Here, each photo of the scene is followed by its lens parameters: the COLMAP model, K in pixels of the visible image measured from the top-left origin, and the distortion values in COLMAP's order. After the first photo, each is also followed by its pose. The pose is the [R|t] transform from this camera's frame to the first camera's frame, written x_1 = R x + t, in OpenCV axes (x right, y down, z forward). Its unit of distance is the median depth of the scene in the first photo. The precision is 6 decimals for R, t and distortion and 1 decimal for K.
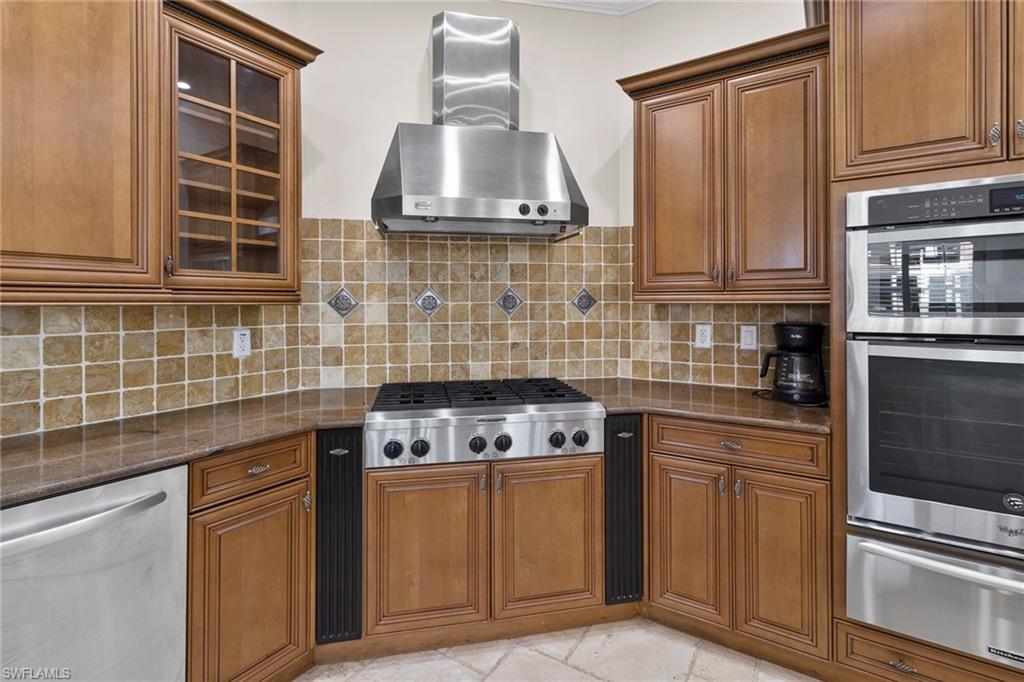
lens RADIAL K [[477.0, 0, 518.8], [0, 477.0, 304.8], [0, 0, 1]] dist [0.001508, -0.000664]
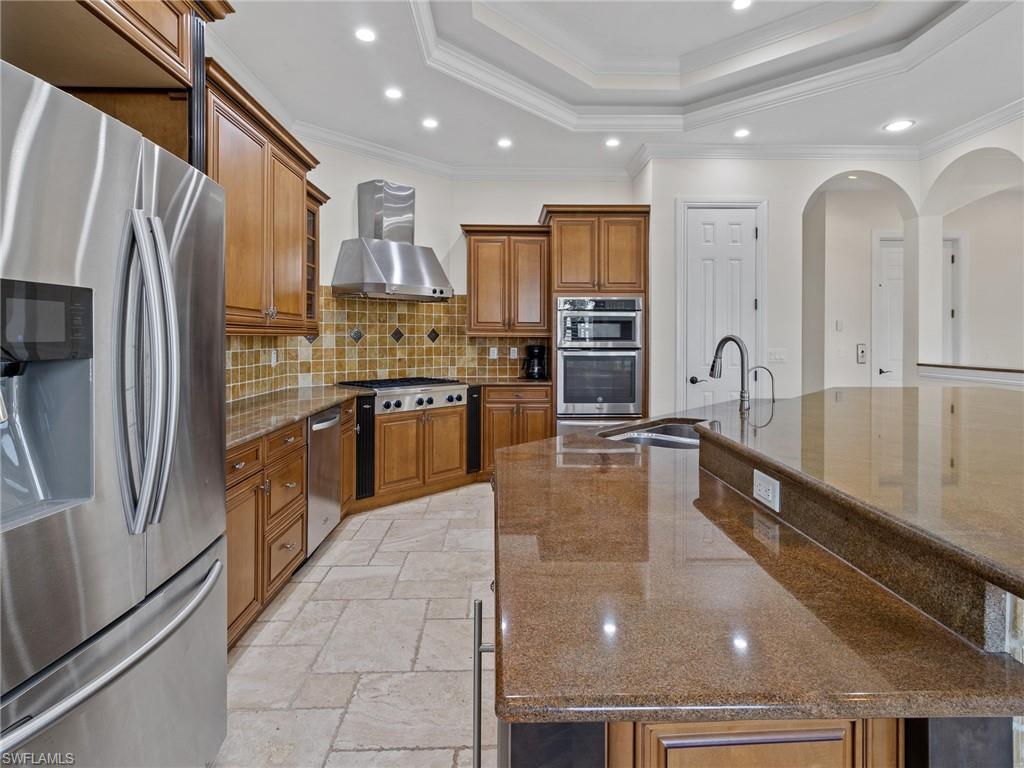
lens RADIAL K [[544.1, 0, 518.3], [0, 544.1, 337.3], [0, 0, 1]] dist [0.001387, 0.000764]
pose [[0.815200, 0.006422, 0.579144, -1.031173], [-0.005717, 0.999979, -0.003041, 0.006890], [-0.579151, -0.000832, 0.815220, -1.122995]]
